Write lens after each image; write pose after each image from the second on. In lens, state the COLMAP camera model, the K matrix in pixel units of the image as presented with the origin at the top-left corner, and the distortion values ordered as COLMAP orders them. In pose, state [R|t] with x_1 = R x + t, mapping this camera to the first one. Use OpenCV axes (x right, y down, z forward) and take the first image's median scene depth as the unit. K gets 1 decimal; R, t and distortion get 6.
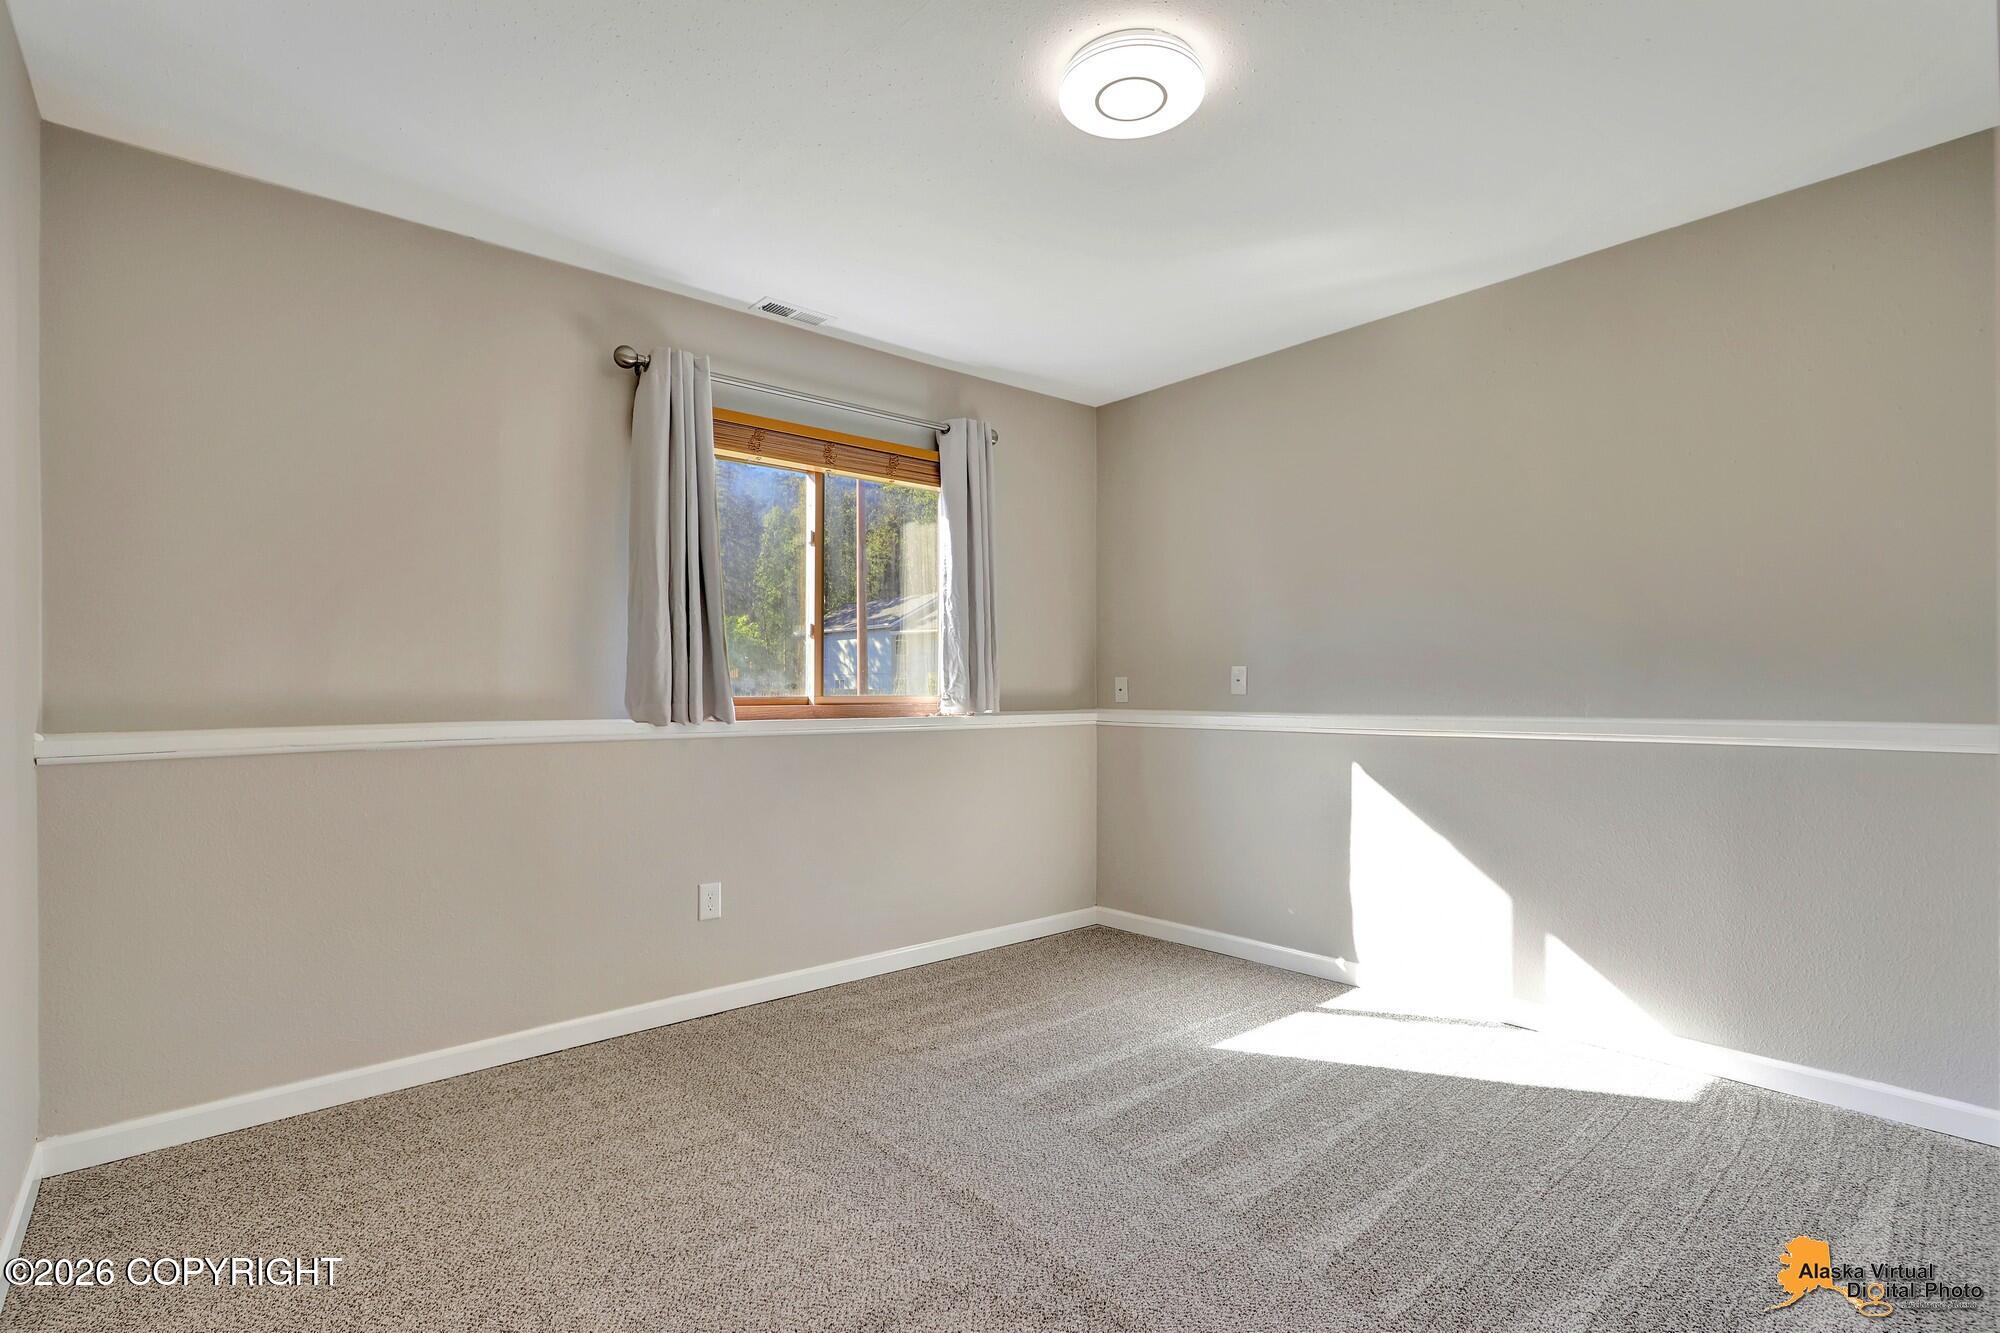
lens RADIAL K [[965.9, 0, 1000.0], [0, 965.9, 672.1], [0, 0, 1]] dist [0.031642, 0.000583]
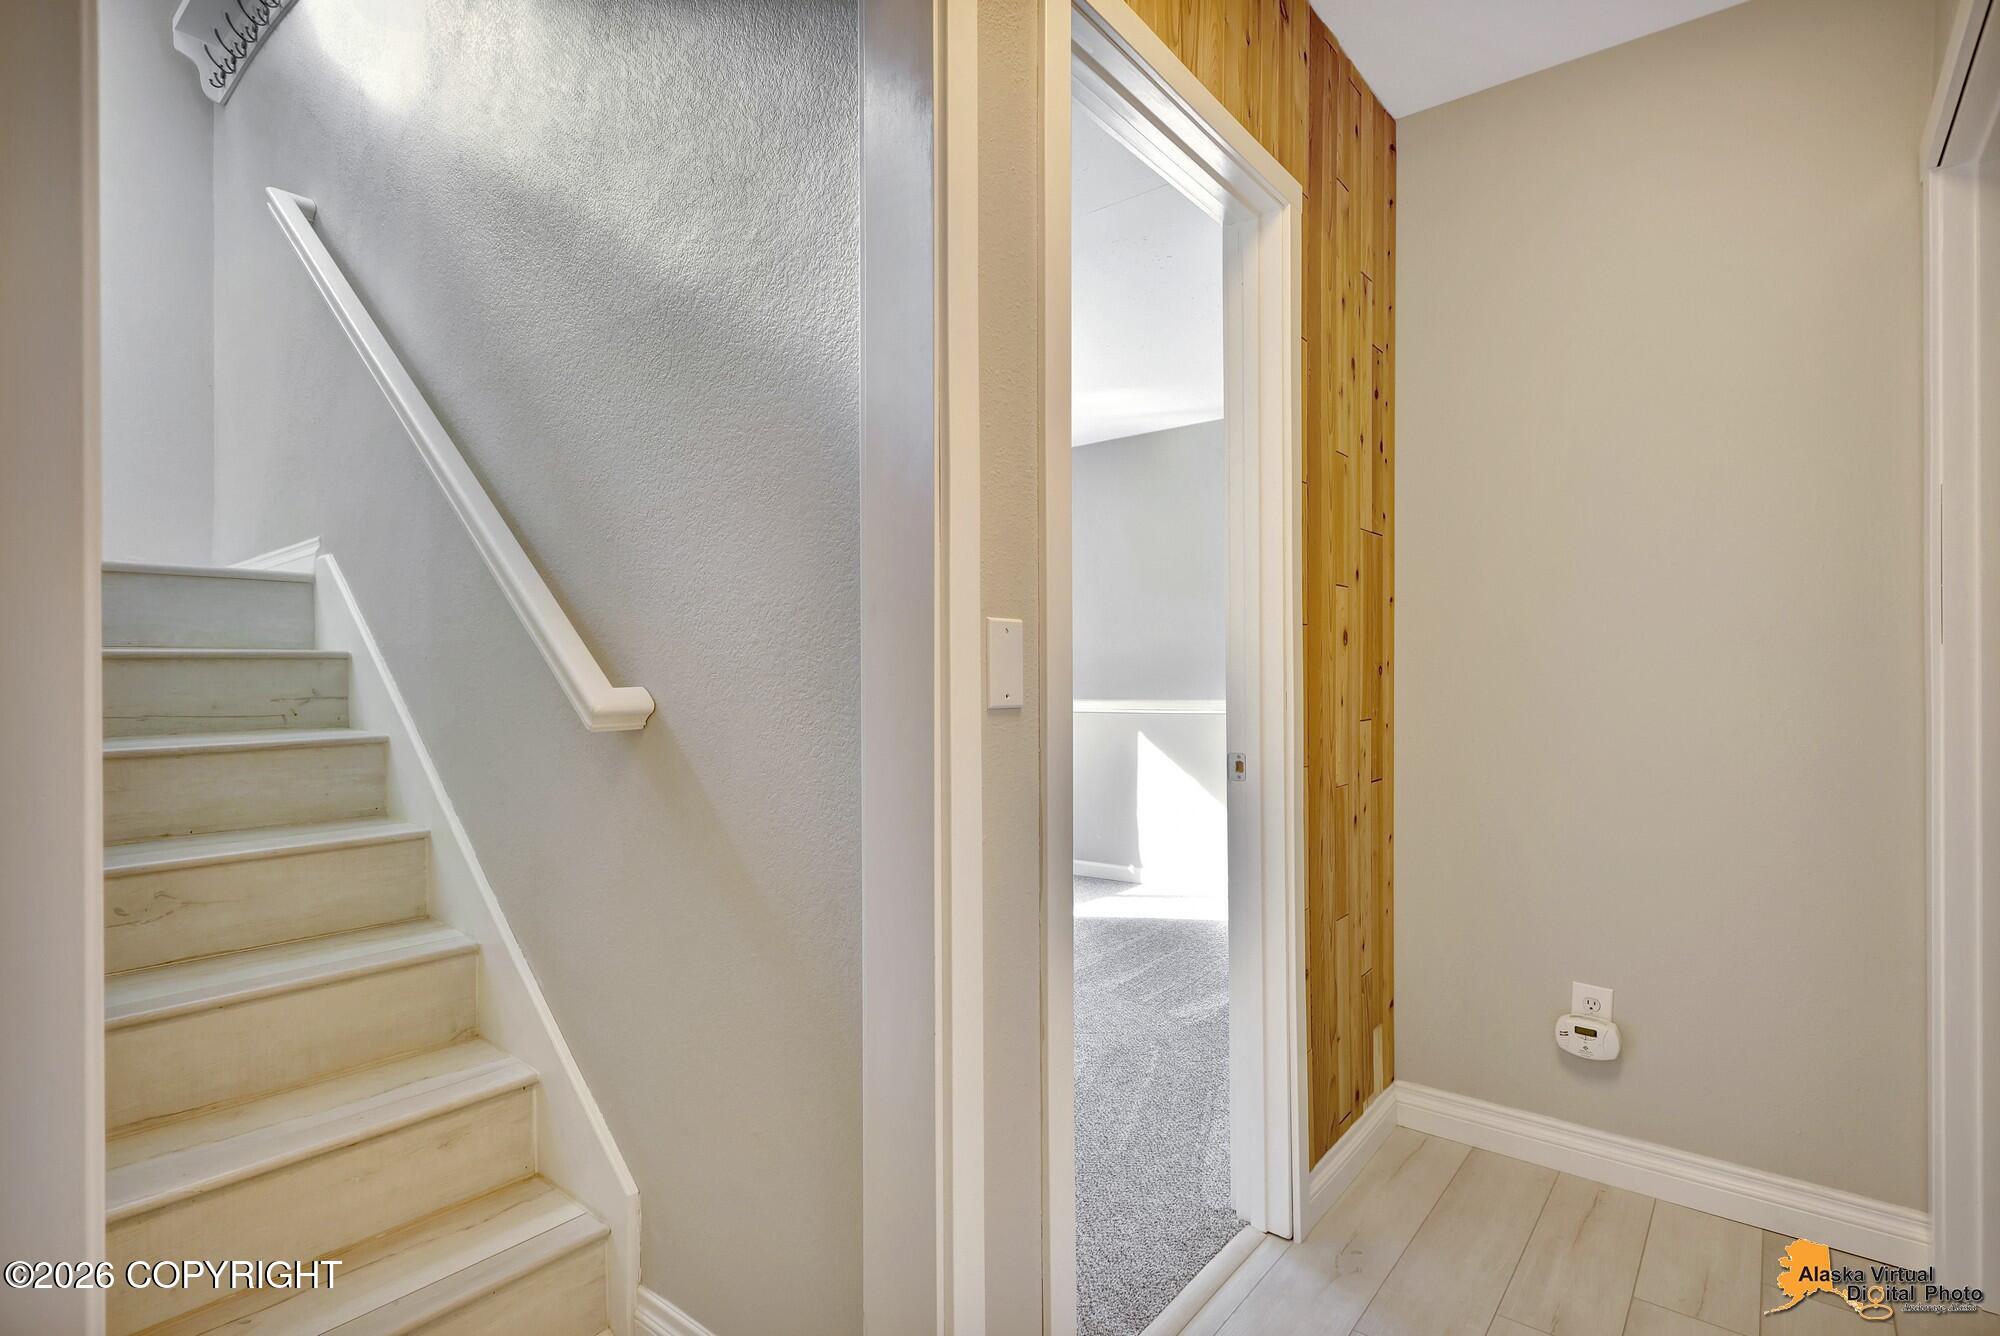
lens RADIAL K [[965.9, 0, 1000.3], [0, 965.9, 672.7], [0, 0, 1]] dist [0.031642, 0.000583]
pose [[0.982527, 0.002289, 0.186104, -0.124201], [-0.002568, 0.999996, 0.001259, 0.000484], [-0.186100, -0.001715, 0.982529, -0.424235]]
